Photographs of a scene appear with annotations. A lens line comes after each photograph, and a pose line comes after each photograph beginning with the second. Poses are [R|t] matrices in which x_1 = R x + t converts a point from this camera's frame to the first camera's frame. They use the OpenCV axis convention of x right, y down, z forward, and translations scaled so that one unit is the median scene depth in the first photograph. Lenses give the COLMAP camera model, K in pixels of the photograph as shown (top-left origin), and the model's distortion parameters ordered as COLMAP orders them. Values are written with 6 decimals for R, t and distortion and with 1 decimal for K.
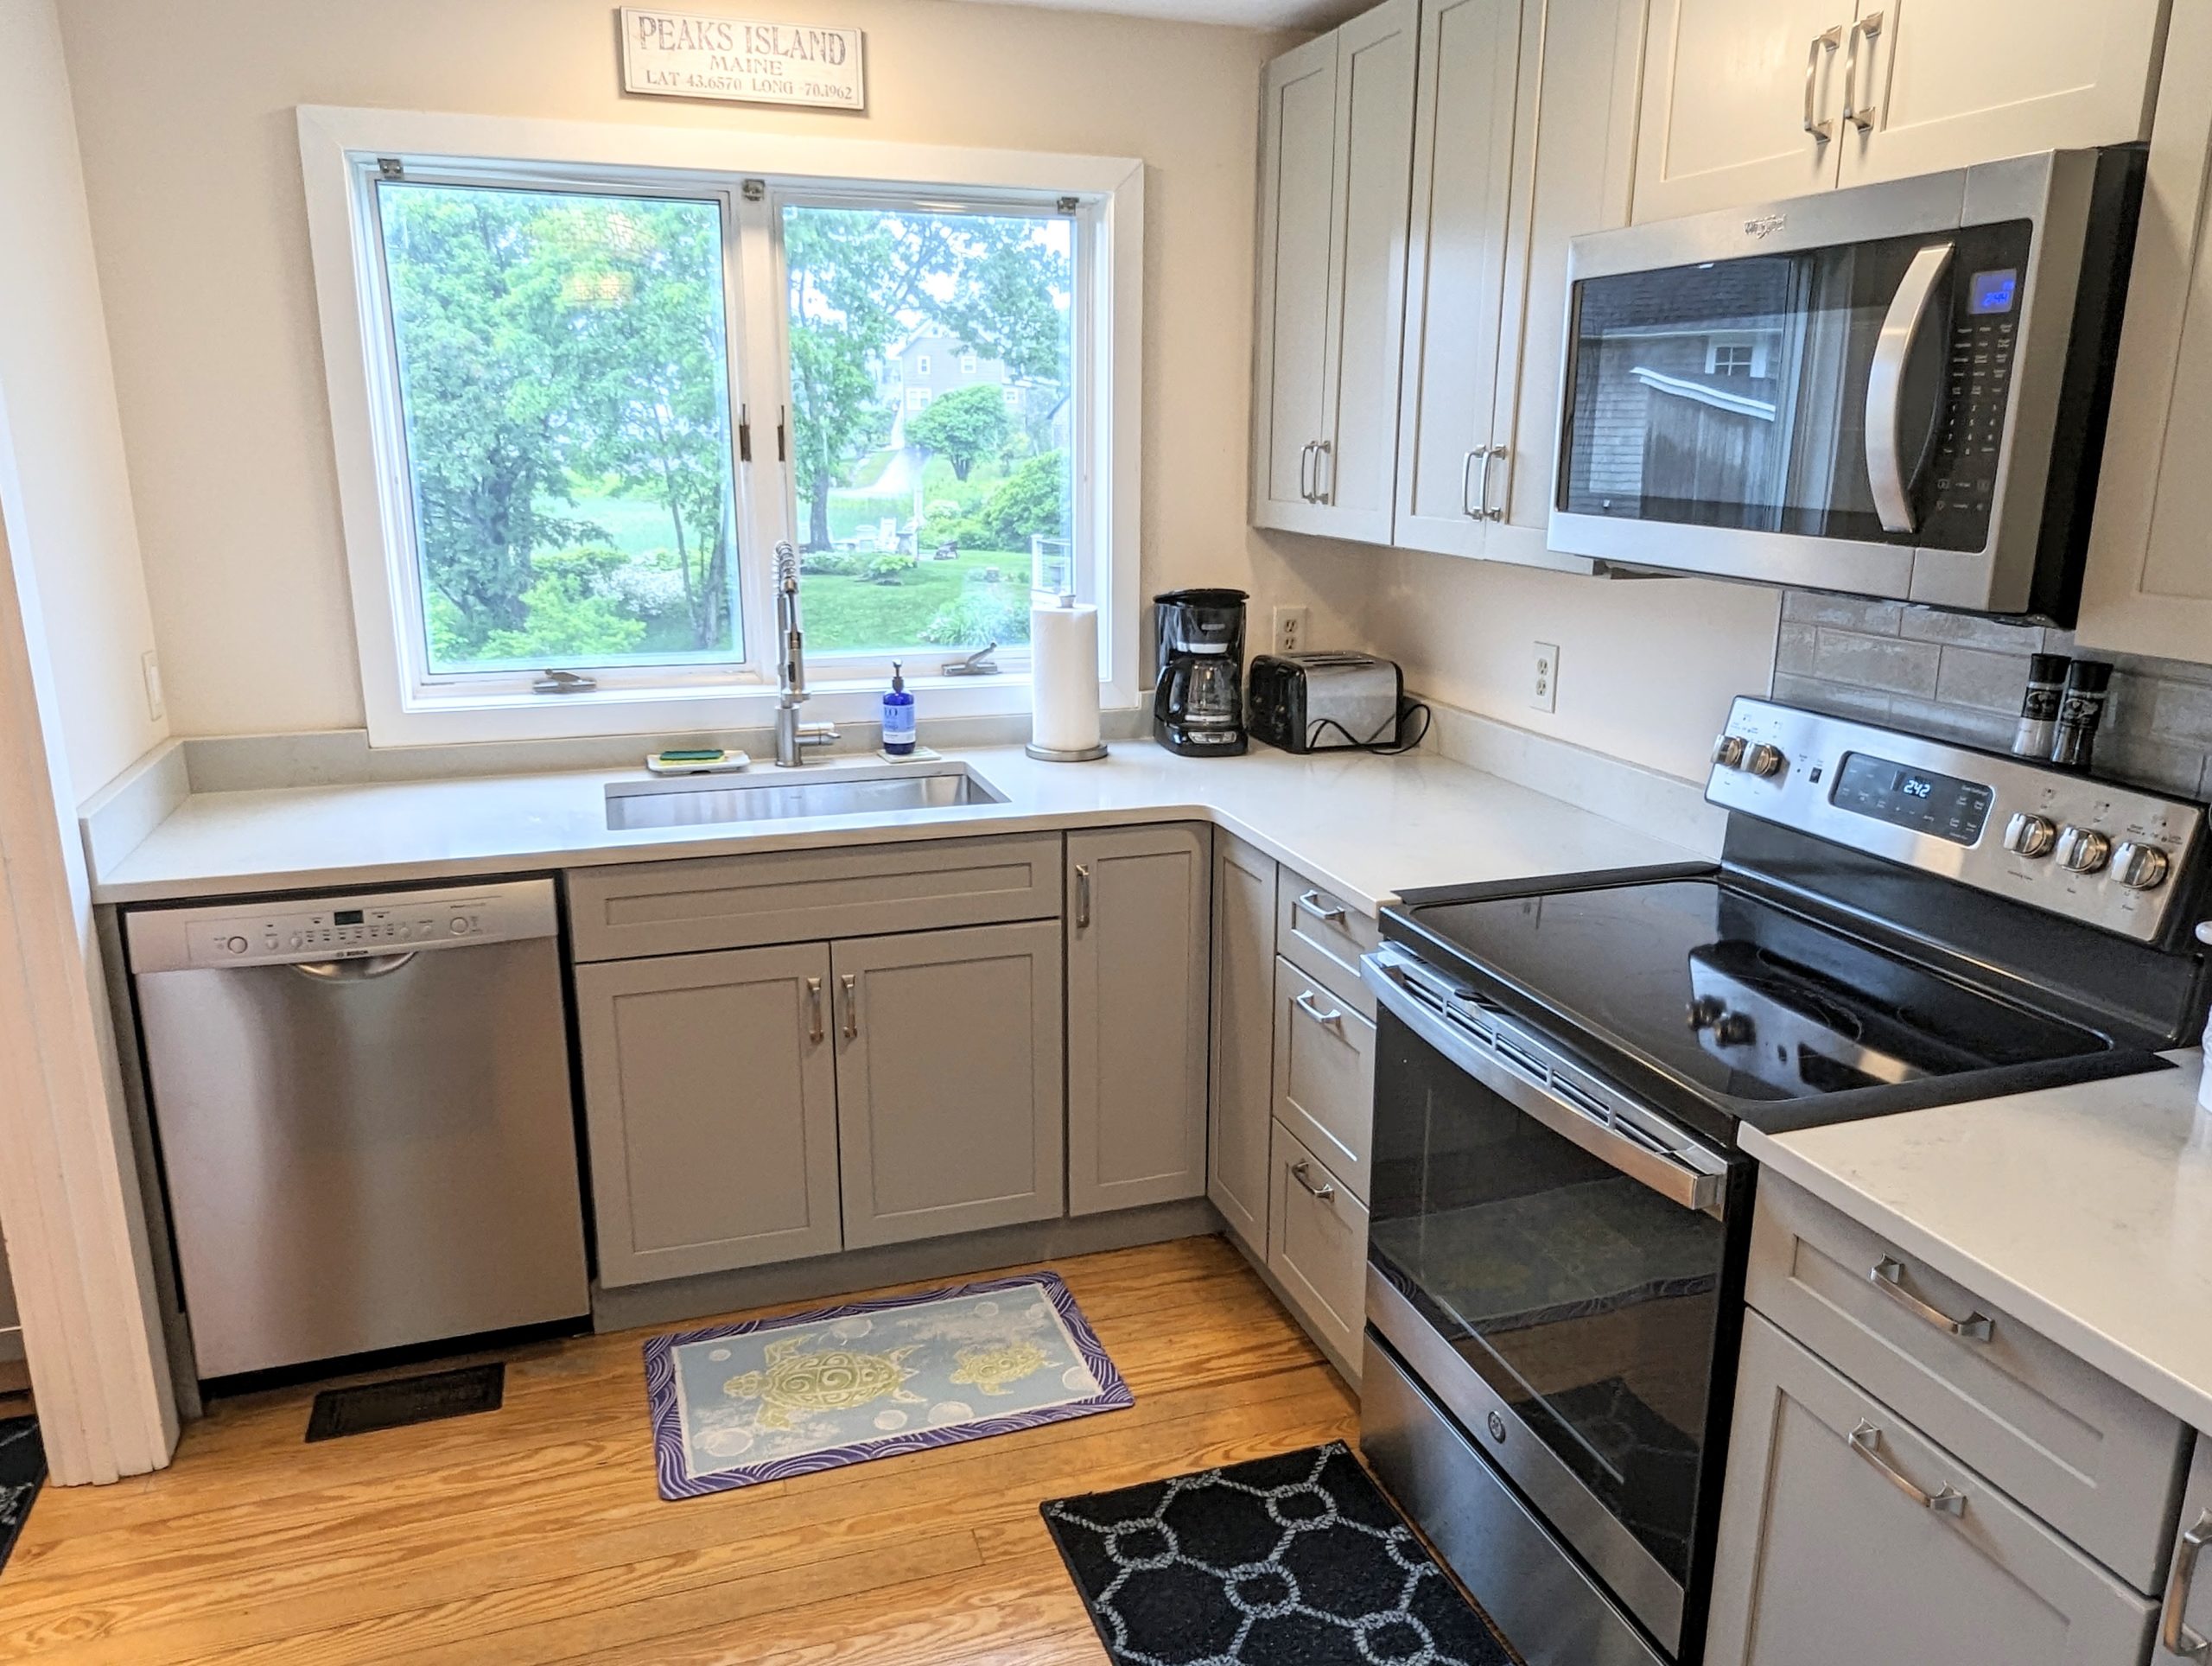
lens RADIAL K [[1572.1, 0, 1126.3], [0, 1572.1, 844.9], [0, 0, 1]] dist [-0.003160, 0.002169]
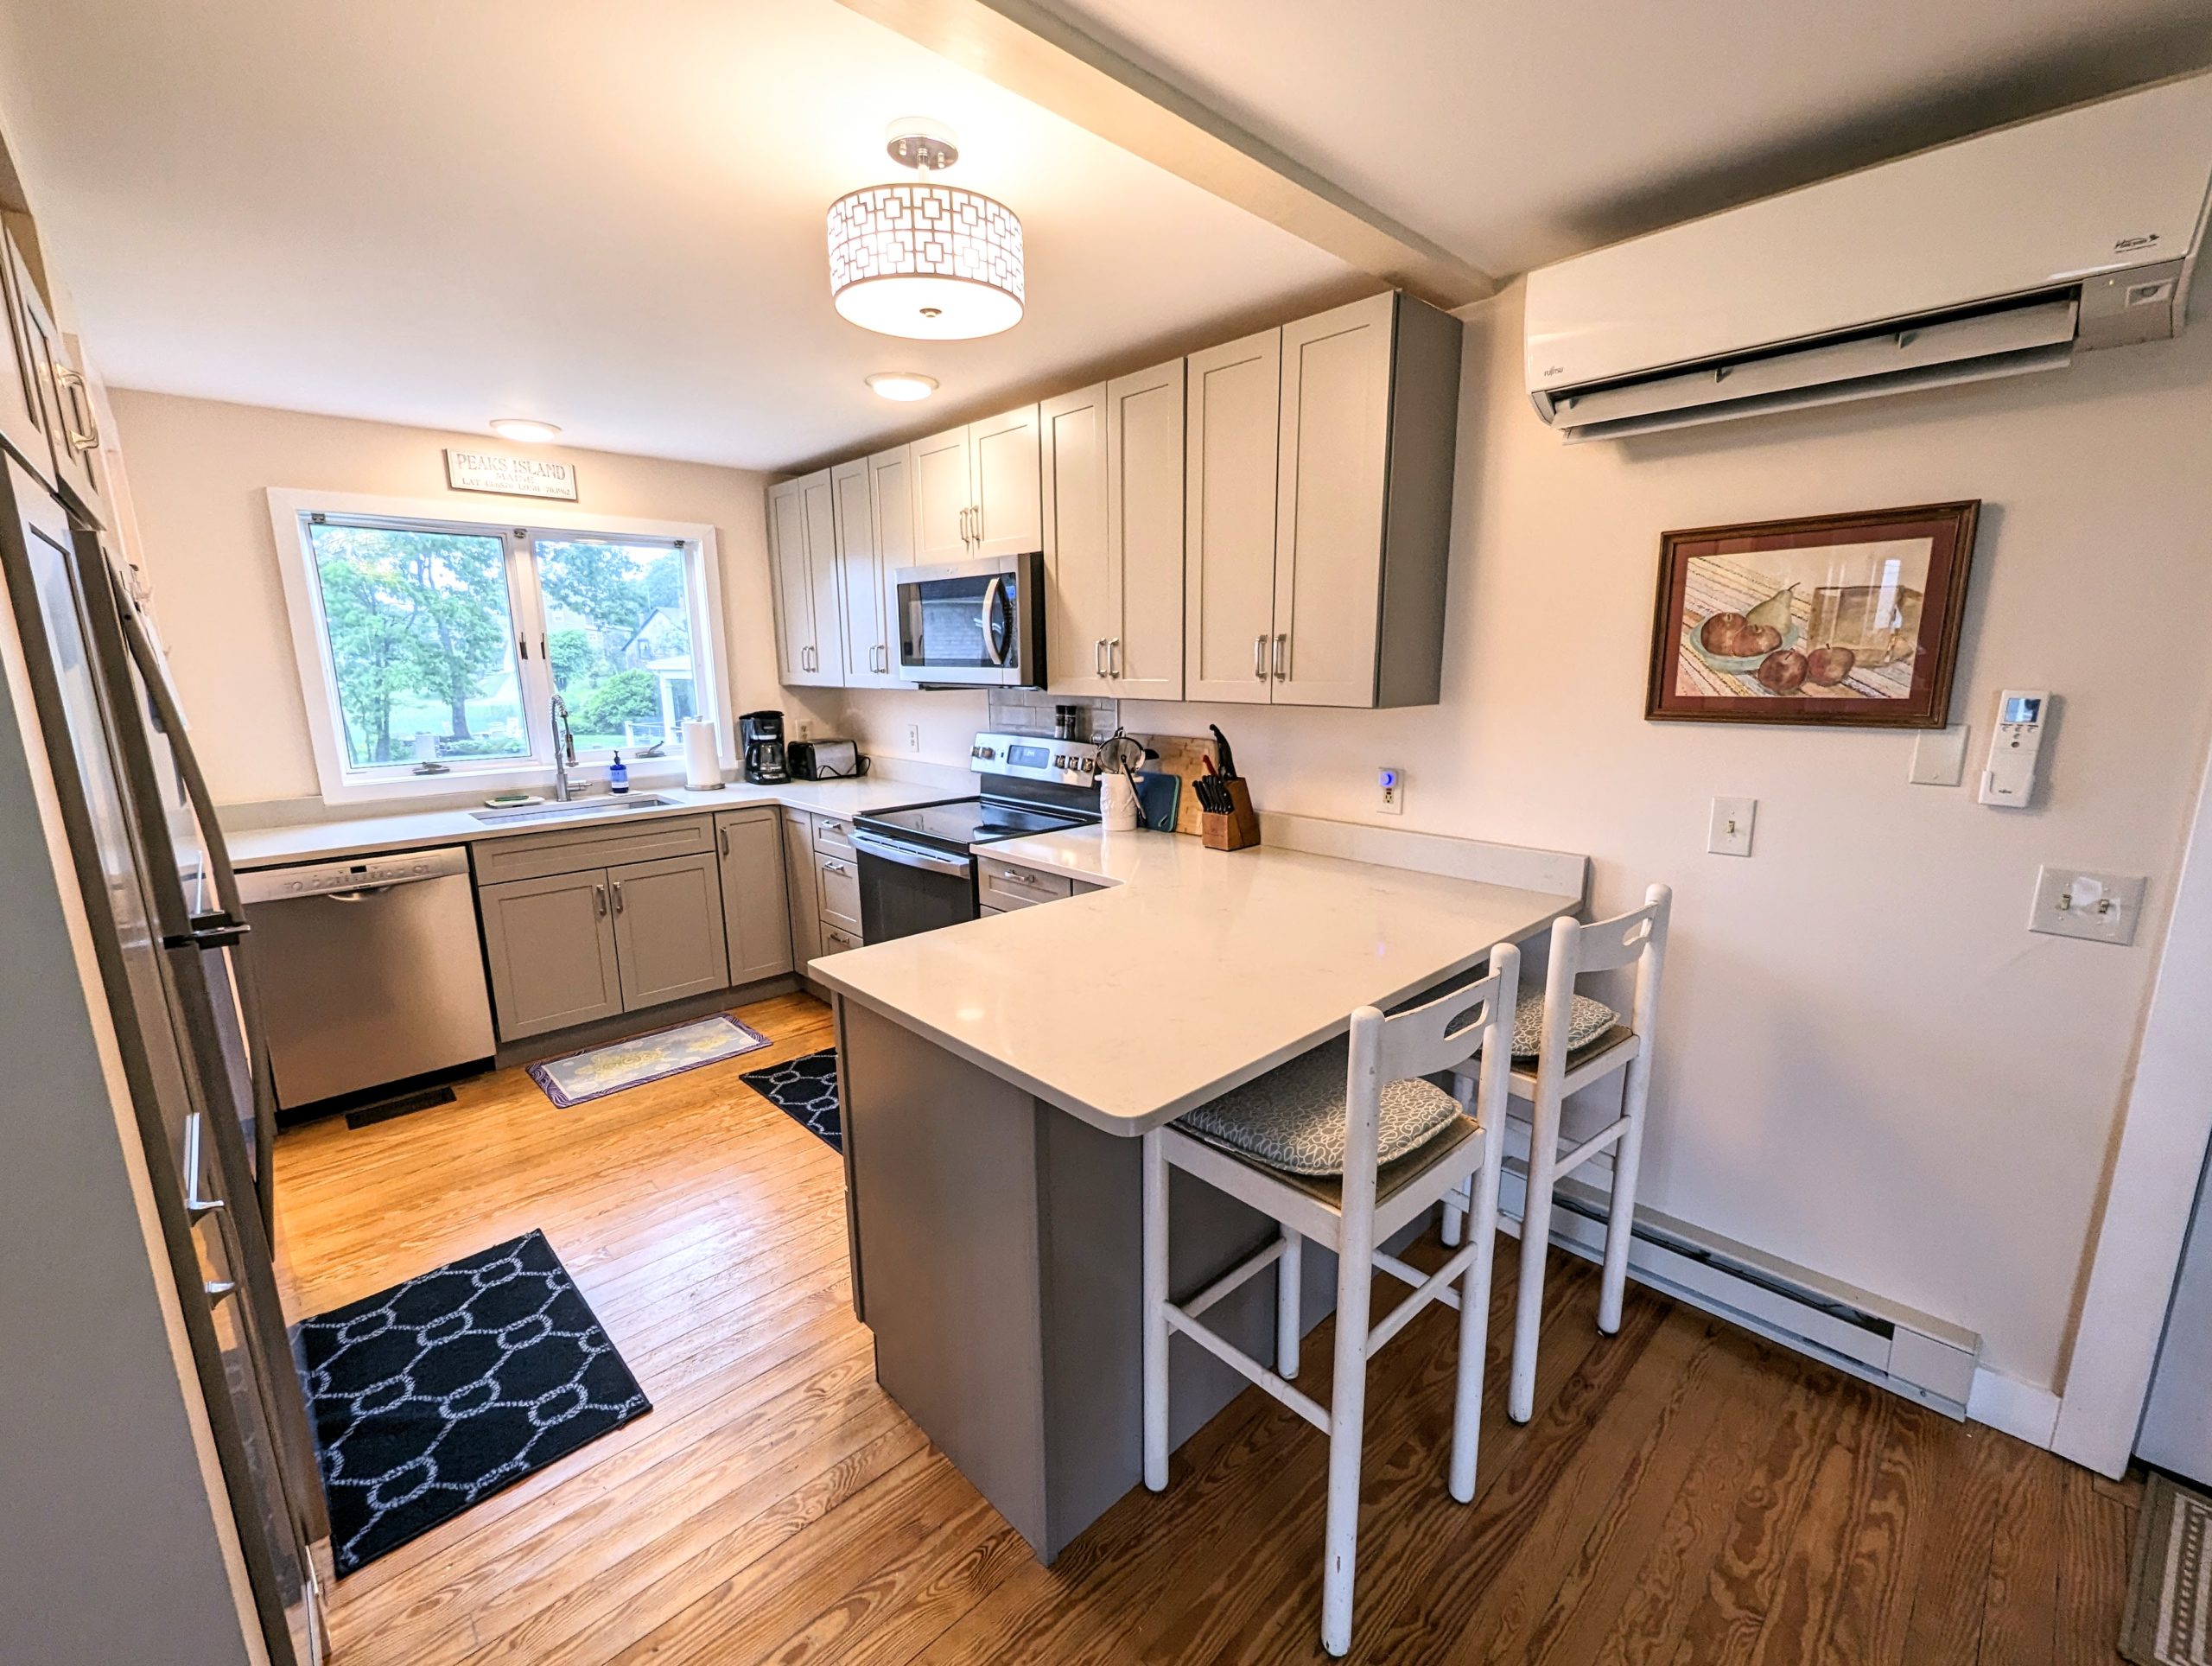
lens RADIAL K [[922.1, 0, 1108.9], [0, 922.1, 844.3], [0, 0, 1]] dist [-0.000341, -0.000669]
pose [[0.908136, -0.099263, 0.406739, -0.072269], [0.121619, 0.992141, -0.029413, 0.160377], [-0.400622, 0.076178, 0.913071, -0.507498]]
